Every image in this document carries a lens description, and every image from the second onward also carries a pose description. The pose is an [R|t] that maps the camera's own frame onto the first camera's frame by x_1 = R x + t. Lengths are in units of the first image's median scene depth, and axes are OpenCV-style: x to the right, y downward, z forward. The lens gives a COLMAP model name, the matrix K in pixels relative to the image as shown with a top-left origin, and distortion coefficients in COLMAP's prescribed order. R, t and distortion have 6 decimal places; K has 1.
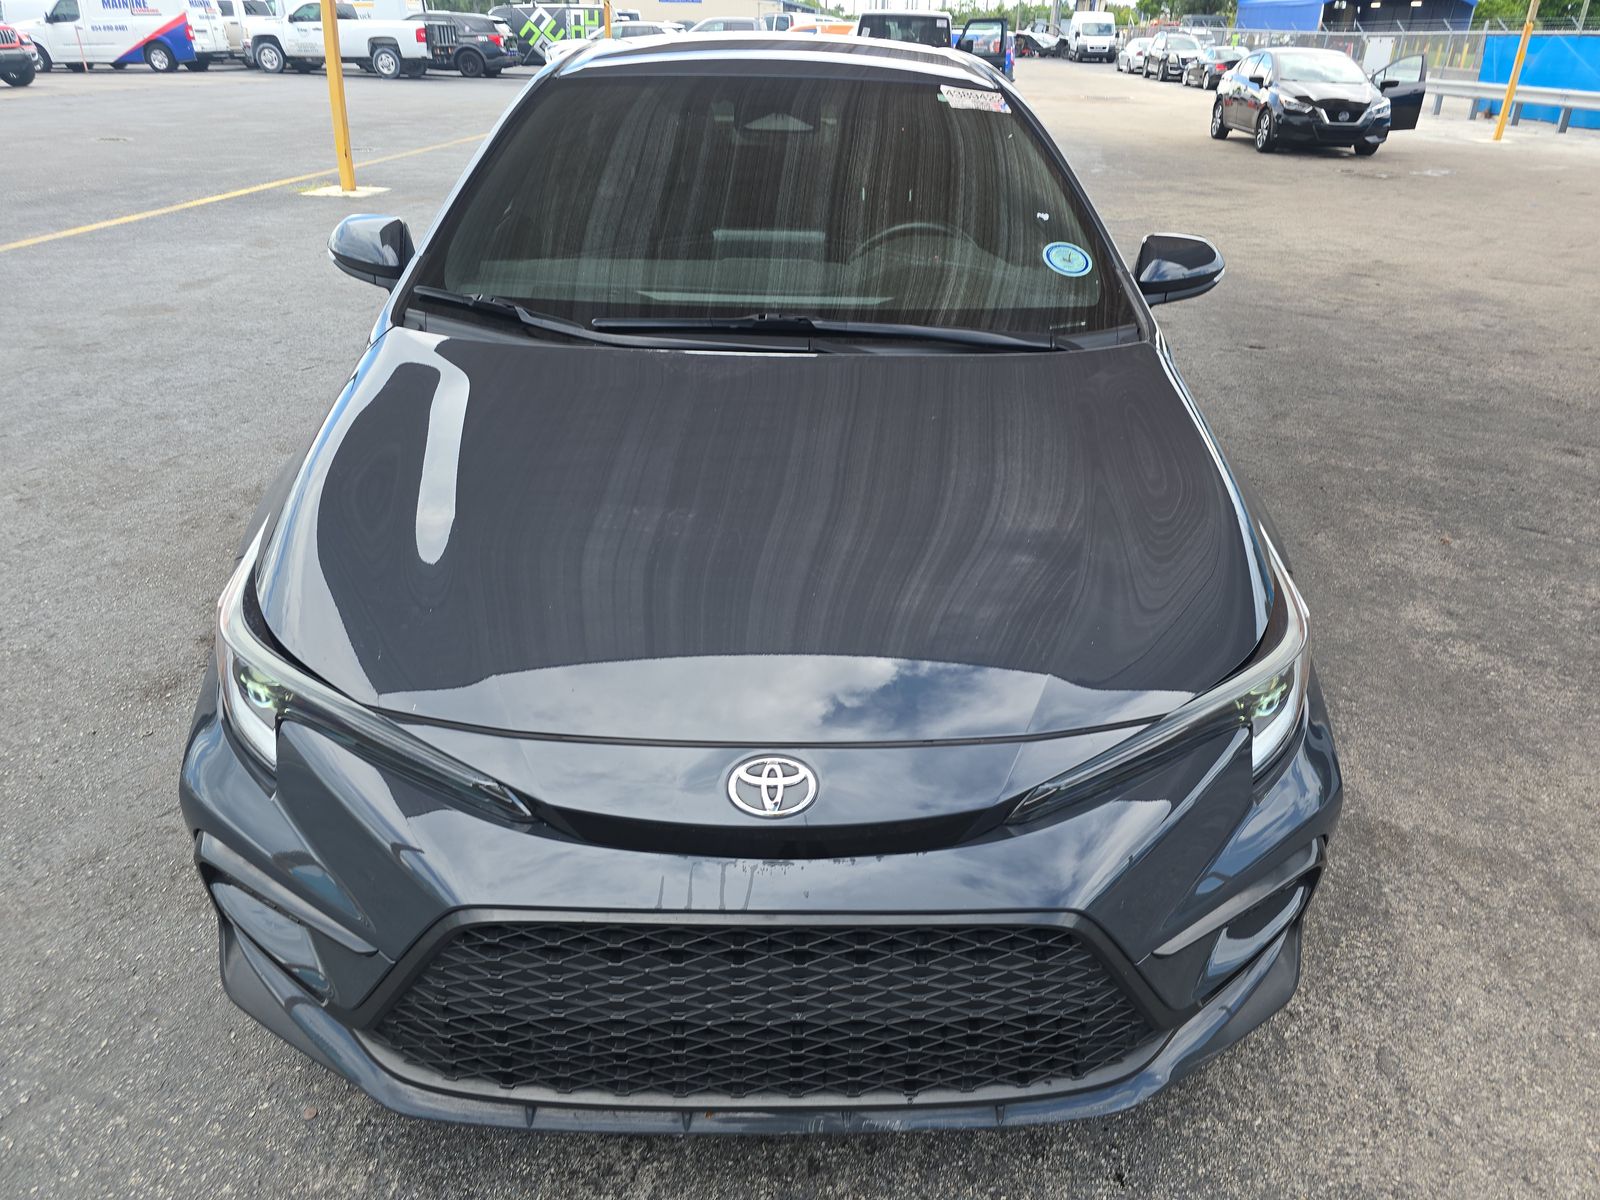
lens RADIAL K [[1100.8, 0, 800.0], [0, 1100.8, 600.0], [0, 0, 1]] dist [0.040955, -0.035691]
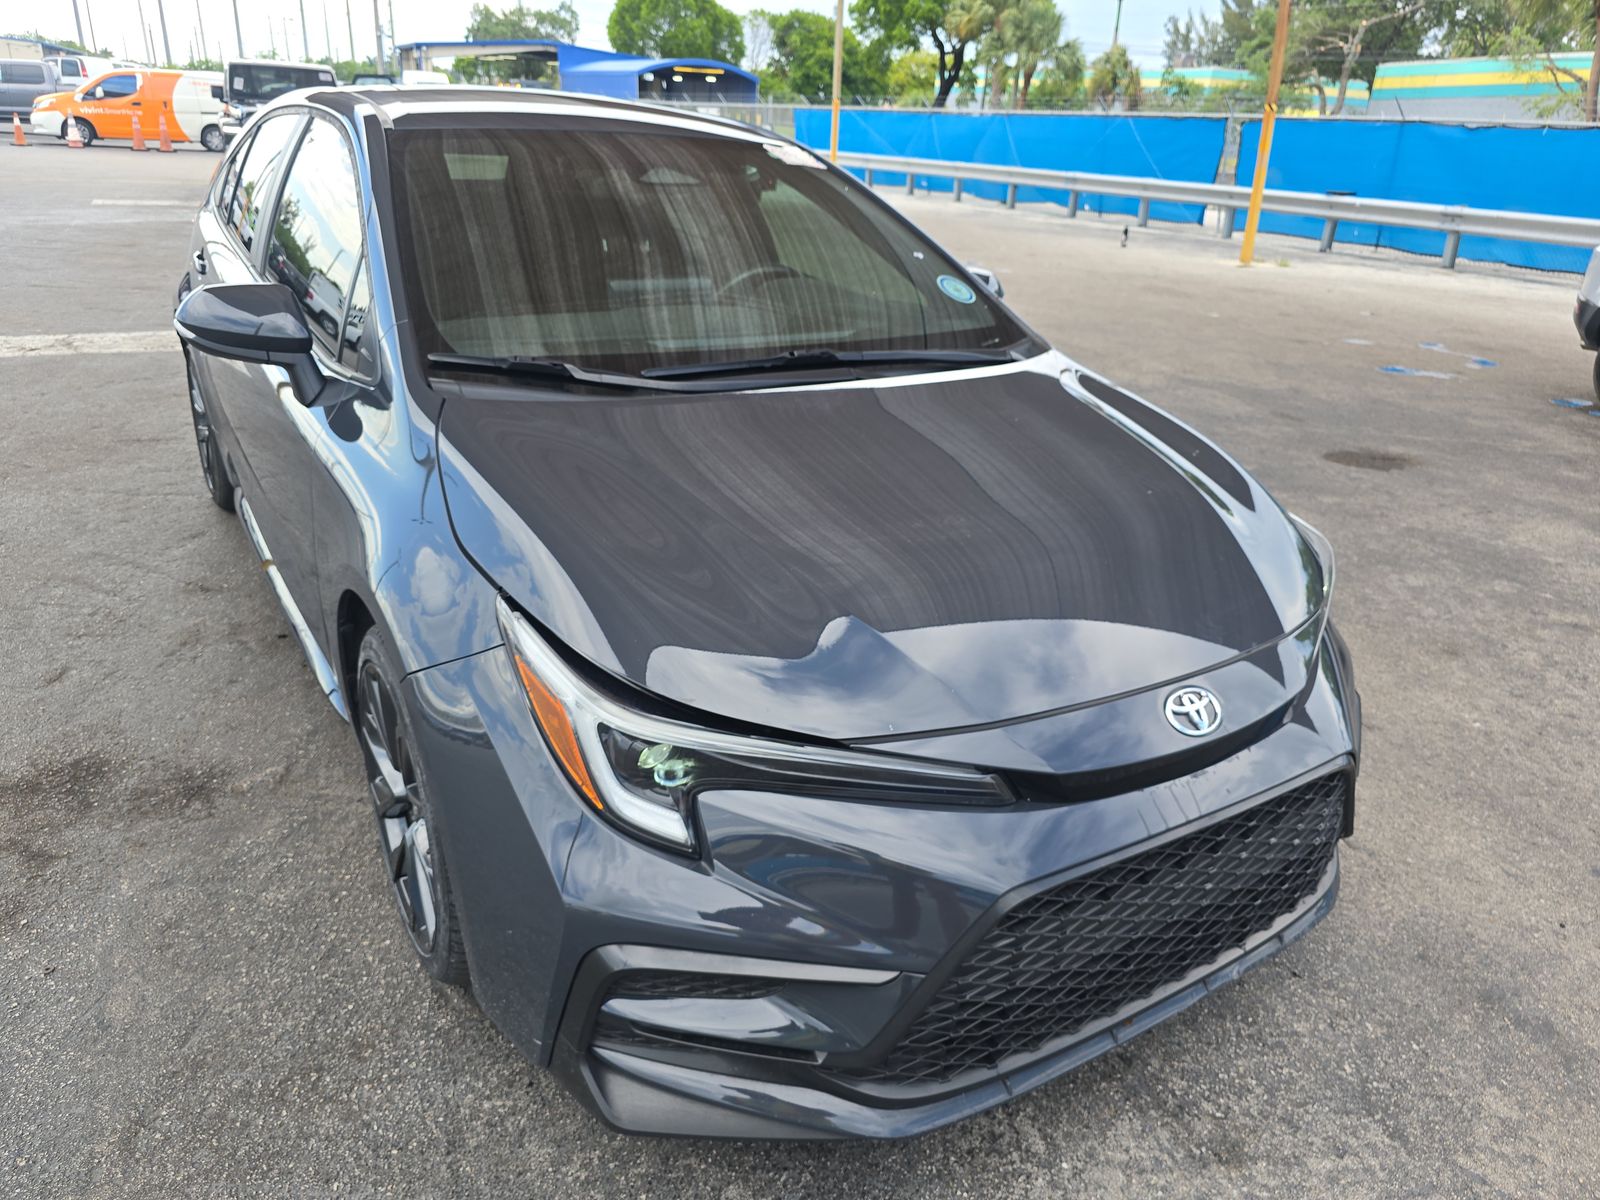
lens RADIAL K [[1100.8, 0, 800.0], [0, 1100.8, 600.0], [0, 0, 1]] dist [0.040955, -0.035691]
pose [[0.850502, -0.188934, 0.490867, -0.594455], [0.210452, 0.977535, 0.011612, -0.033566], [-0.482034, 0.093428, 0.871157, 0.086407]]
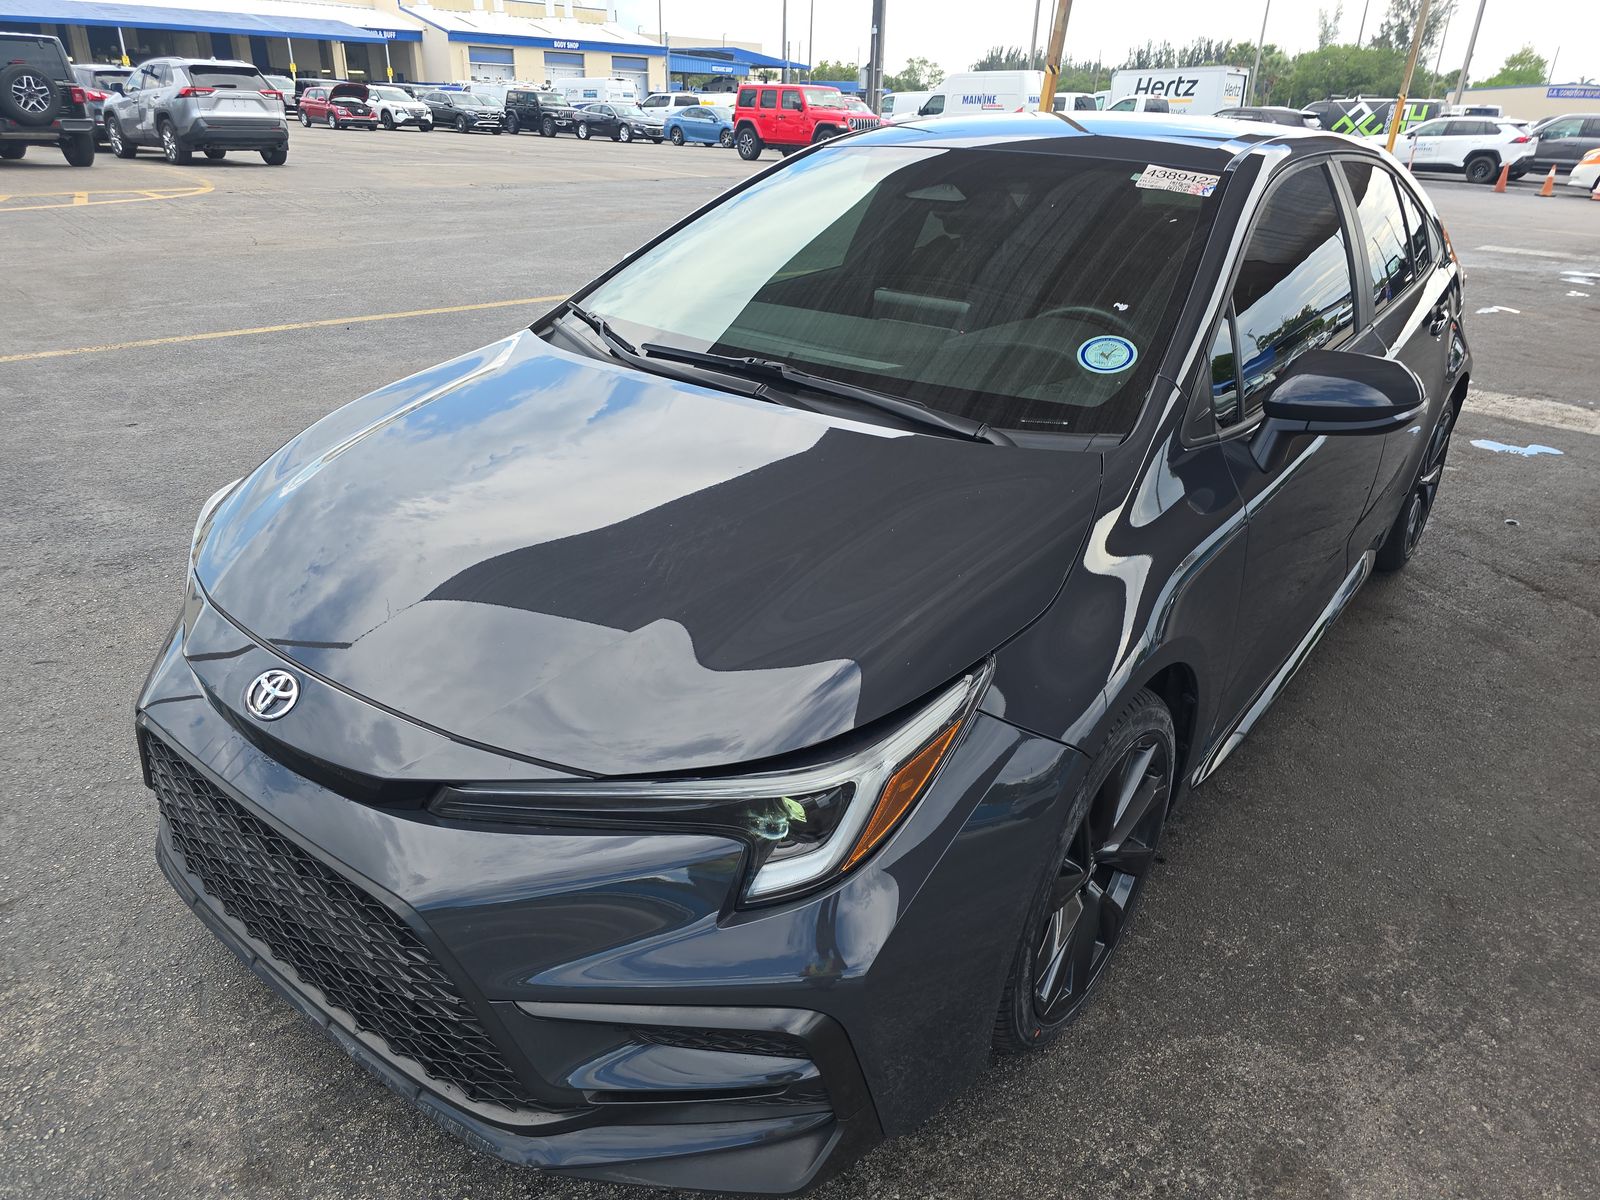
lens RADIAL K [[1081.0, 0, 800.0], [0, 1081.0, 600.0], [0, 0, 1]] dist [0.026591, -0.004706]
pose [[0.777078, 0.266383, -0.570255, 0.650663], [-0.301780, 0.952777, 0.033839, -0.085571], [0.552340, 0.145796, 0.820771, 0.206756]]
